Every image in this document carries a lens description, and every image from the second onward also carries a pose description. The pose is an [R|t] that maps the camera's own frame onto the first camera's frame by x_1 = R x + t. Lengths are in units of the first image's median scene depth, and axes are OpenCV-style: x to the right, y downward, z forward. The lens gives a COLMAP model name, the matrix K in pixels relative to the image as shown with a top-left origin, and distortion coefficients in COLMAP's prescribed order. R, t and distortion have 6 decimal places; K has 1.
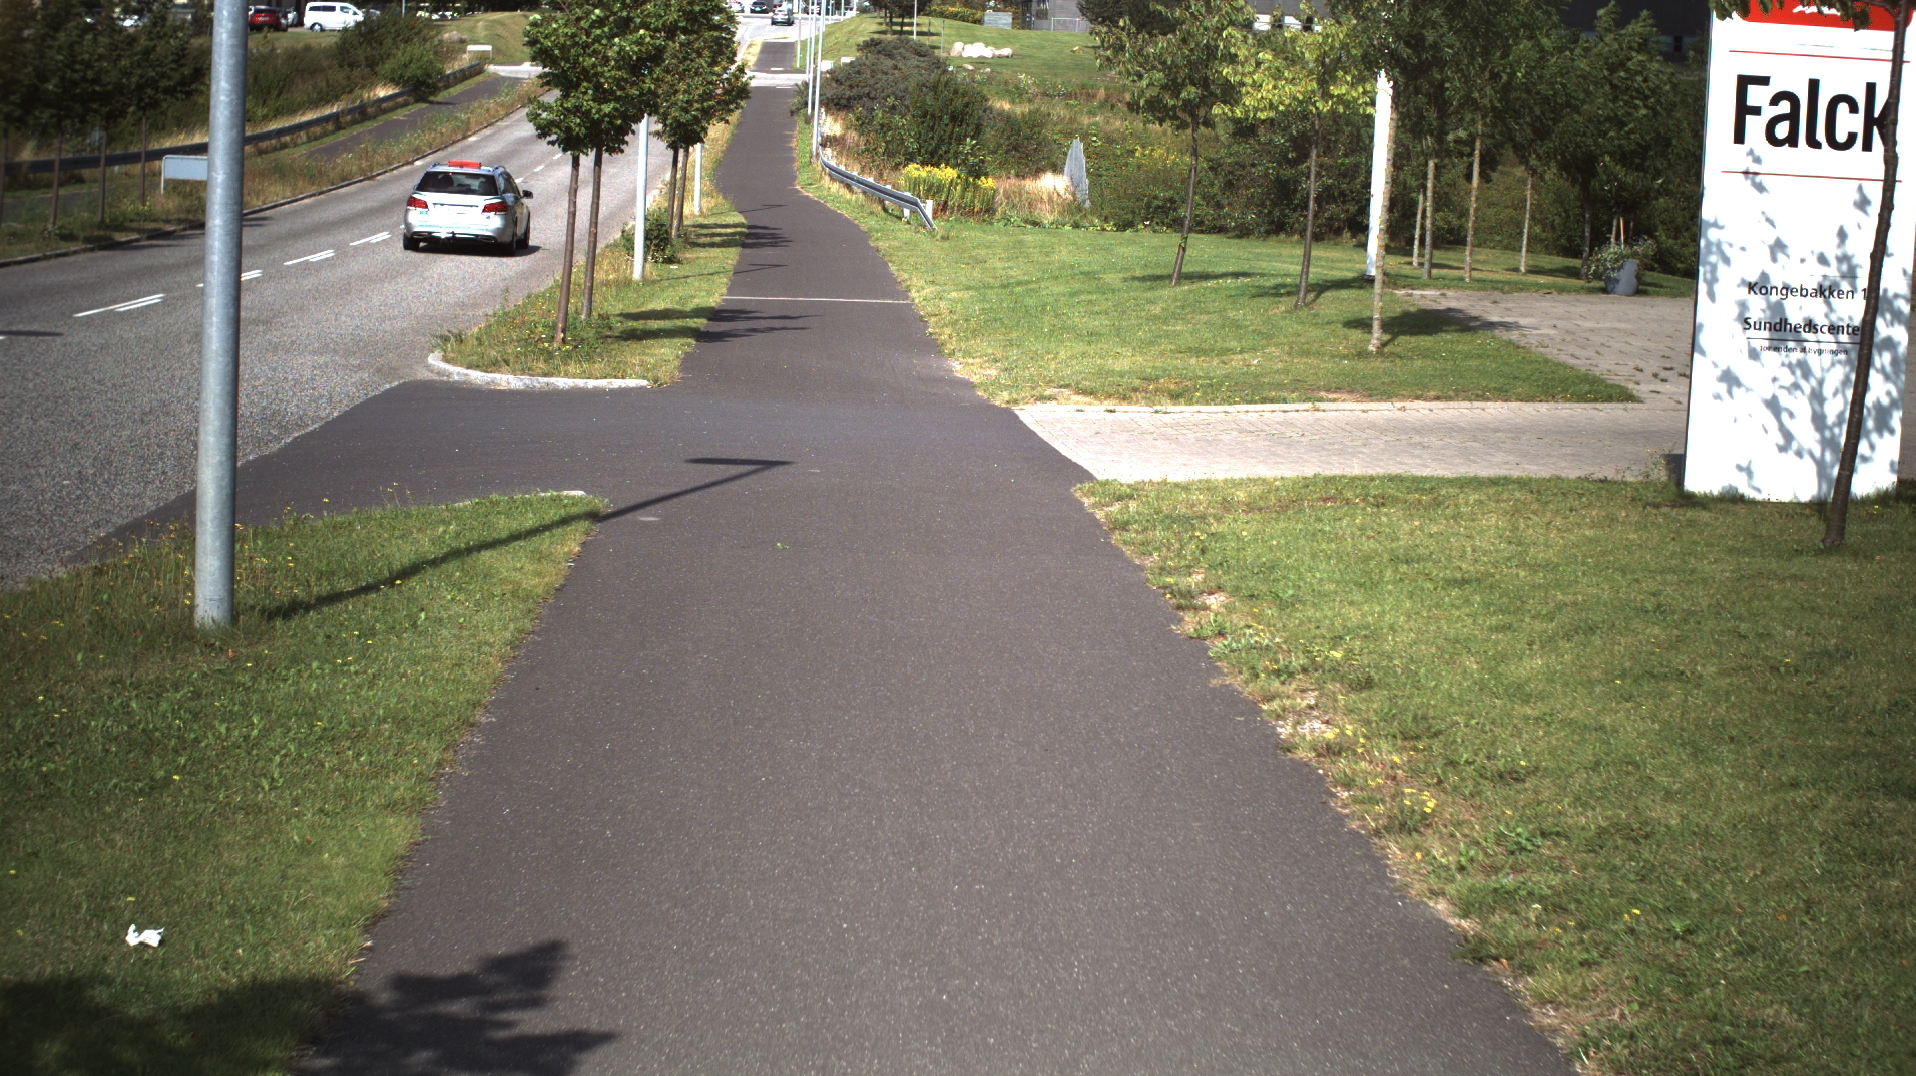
lens RADIAL K [[3398.6, 0, 958.0], [0, 3398.6, 538.0], [0, 0, 1]] dist [-0.291539, 0.323687]
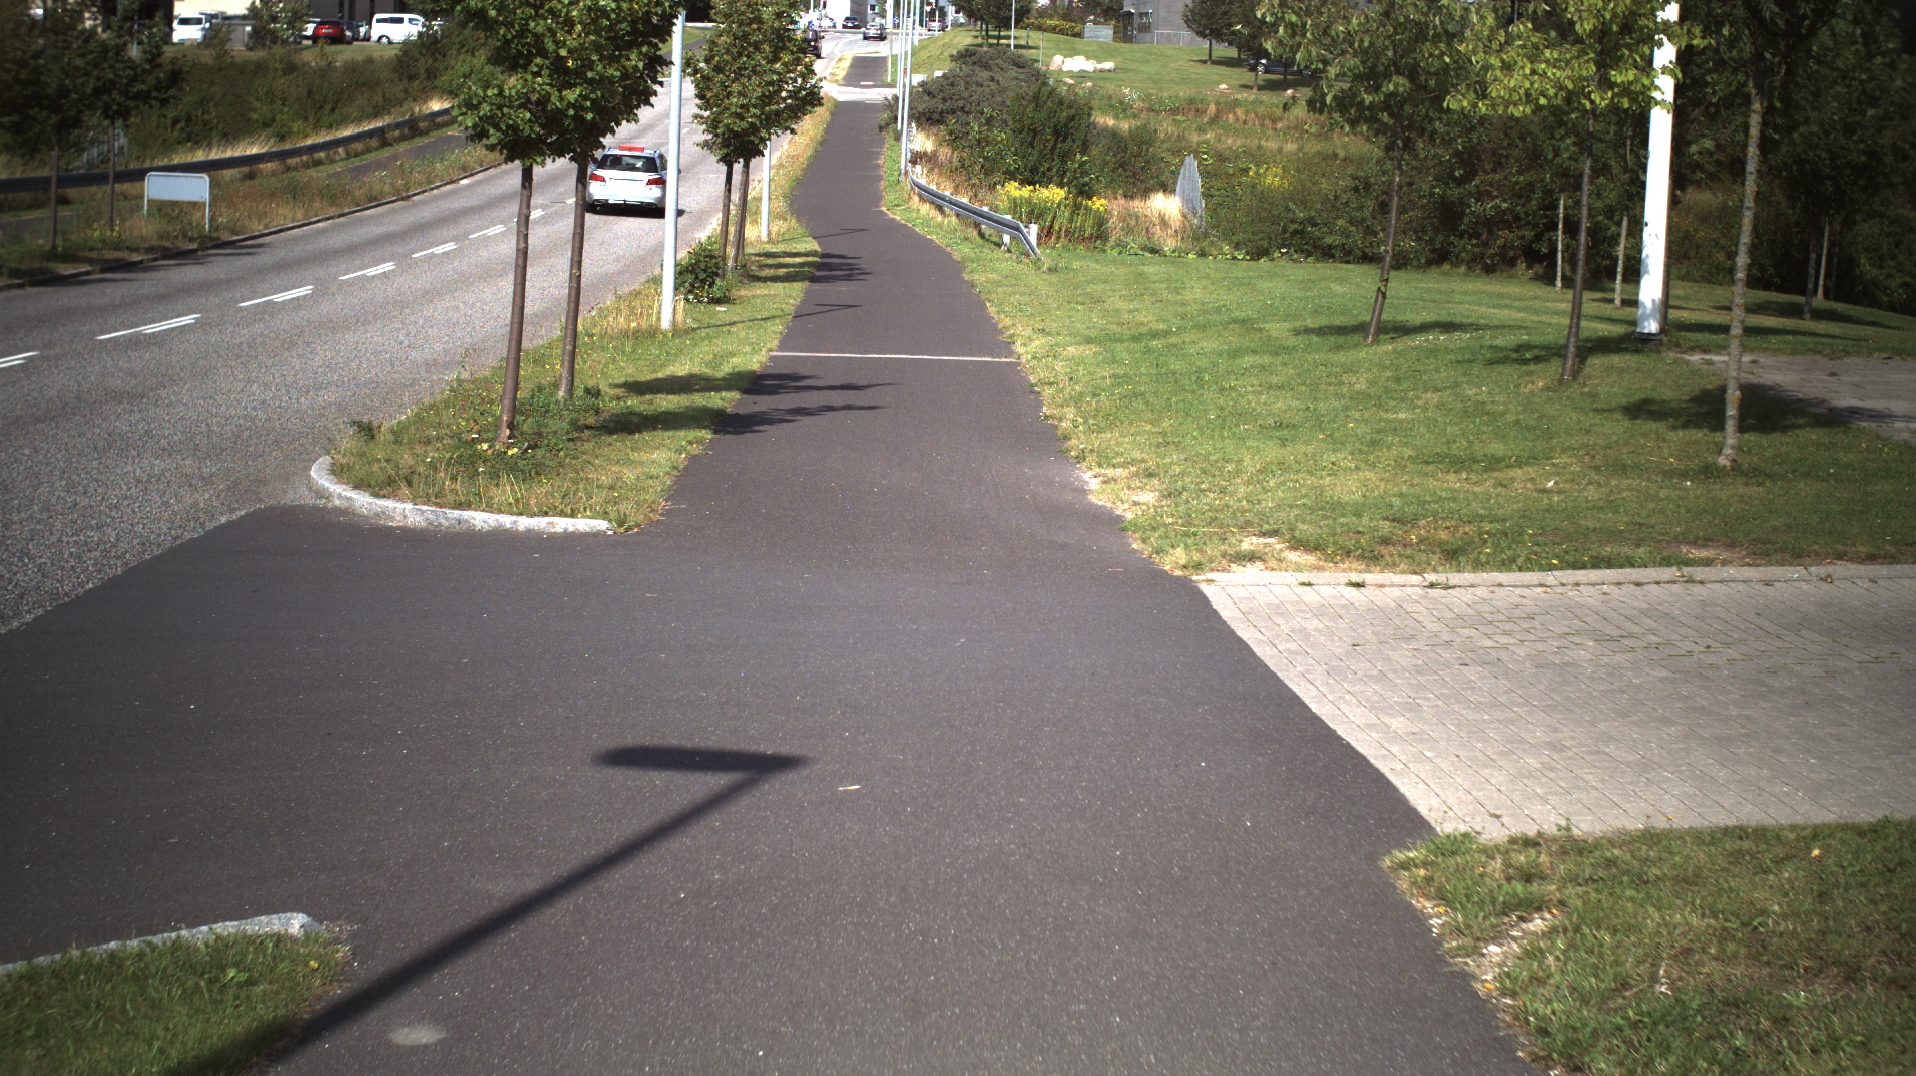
lens RADIAL K [[3398.6, 0, 958.0], [0, 3398.6, 538.0], [0, 0, 1]] dist [-0.291539, 0.323687]
pose [[0.999607, 0.001647, -0.027972, -0.005394], [-0.001812, 0.999981, -0.005881, -0.024597], [0.027962, 0.005929, 0.999591, 0.229292]]
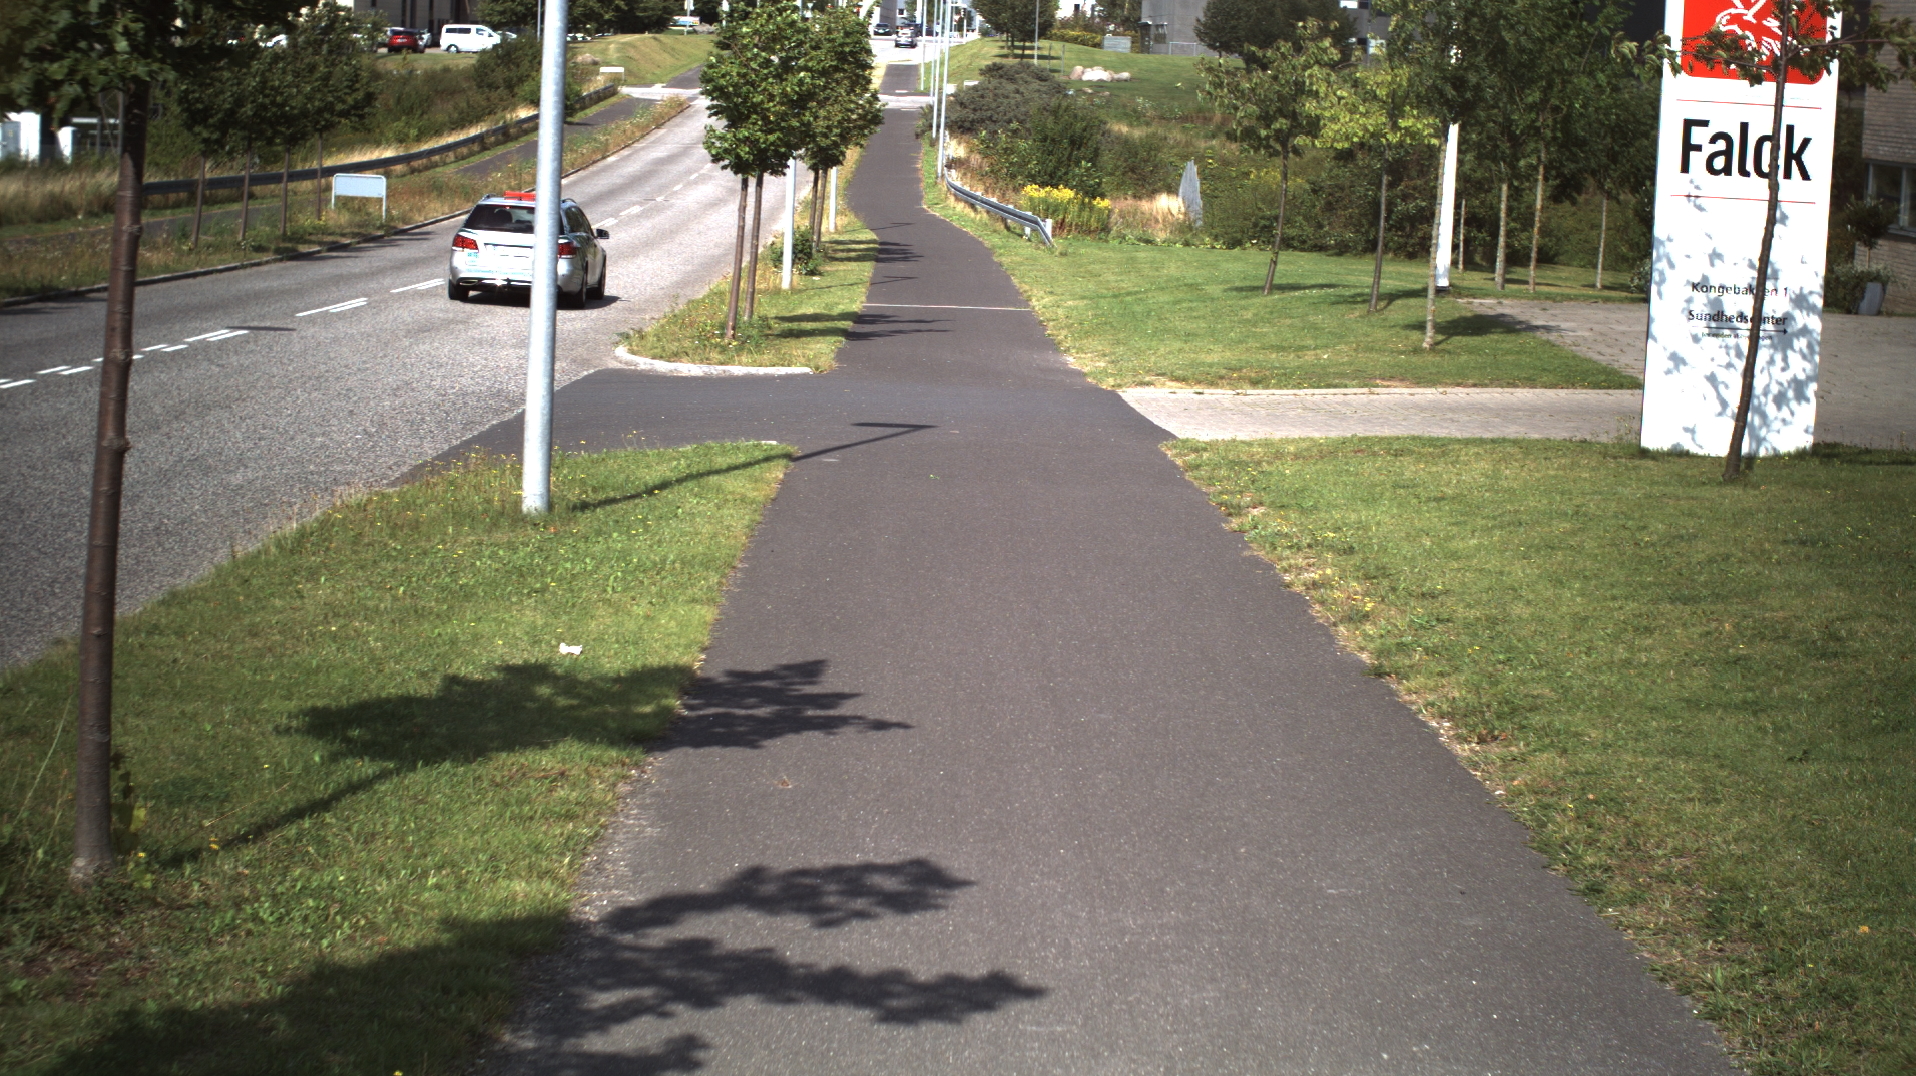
lens RADIAL K [[3398.6, 0, 958.0], [0, 3398.6, 538.0], [0, 0, 1]] dist [-0.291539, 0.323687]
pose [[0.999372, 0.005949, -0.034923, 0.001305], [-0.006156, 0.999964, -0.005843, 0.012170], [0.034887, 0.006055, 0.999373, -0.114758]]
